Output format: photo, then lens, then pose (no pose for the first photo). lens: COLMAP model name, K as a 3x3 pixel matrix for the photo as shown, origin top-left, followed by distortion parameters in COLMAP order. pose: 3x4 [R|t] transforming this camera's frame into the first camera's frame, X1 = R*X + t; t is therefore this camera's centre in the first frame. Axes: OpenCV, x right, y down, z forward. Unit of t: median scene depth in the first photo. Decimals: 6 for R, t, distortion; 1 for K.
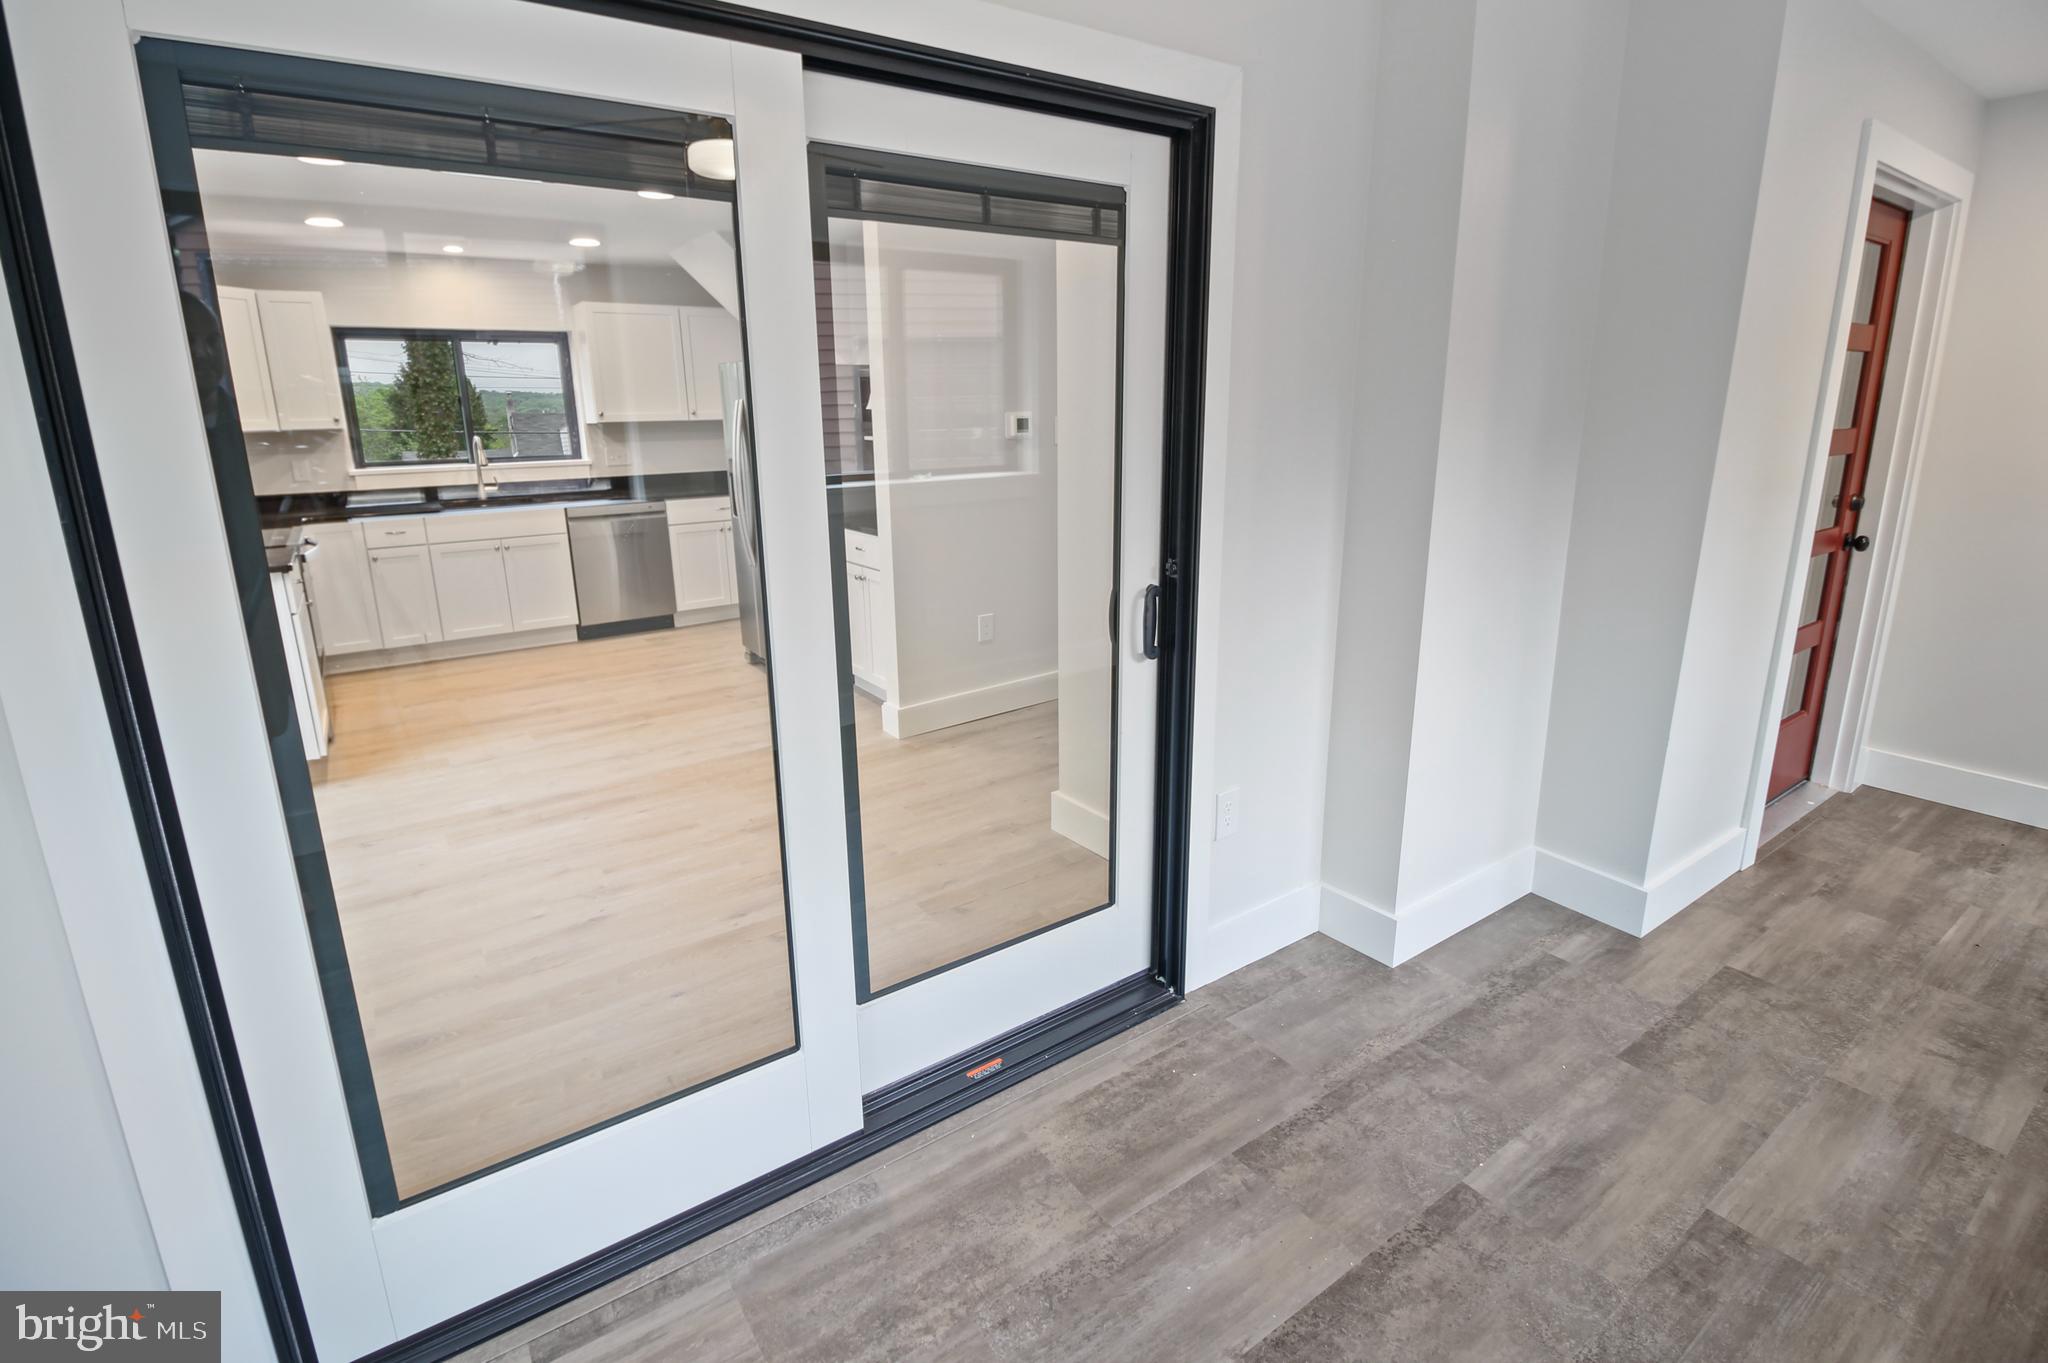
lens RADIAL K [[977.7, 0, 1002.0], [0, 977.7, 676.7], [0, 0, 1]] dist [-0.005726, -0.002433]
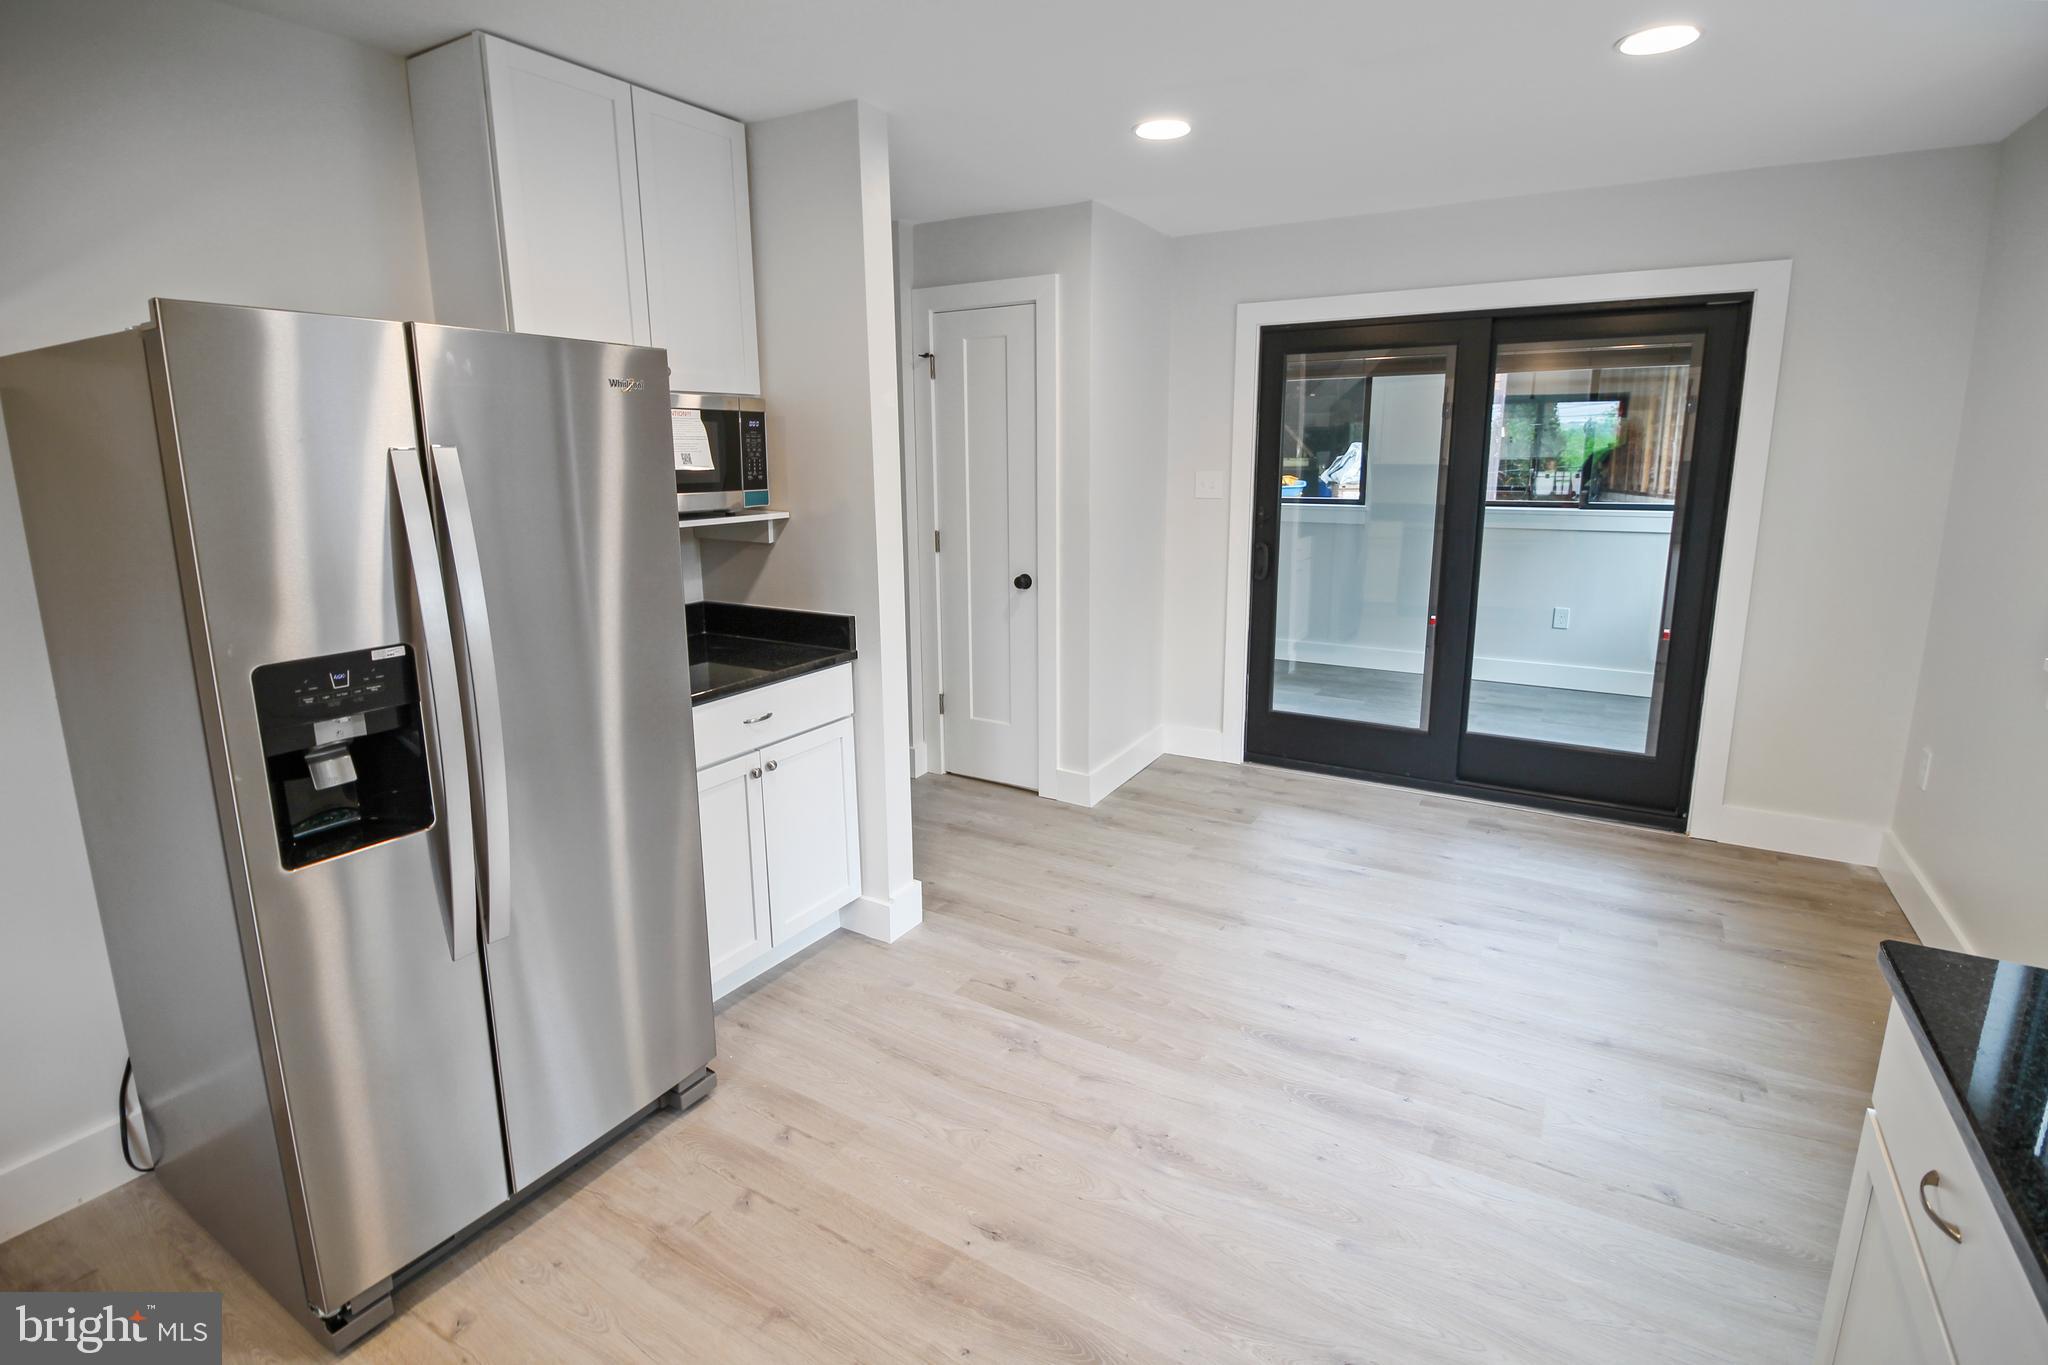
lens RADIAL K [[977.7, 0, 1007.5], [0, 977.7, 675.8], [0, 0, 1]] dist [-0.005726, -0.002433]
pose [[-0.432807, -0.184872, 0.882327, -1.506640], [0.243592, 0.918355, 0.311910, -0.637080], [-0.867952, 0.349925, -0.352437, 2.325661]]
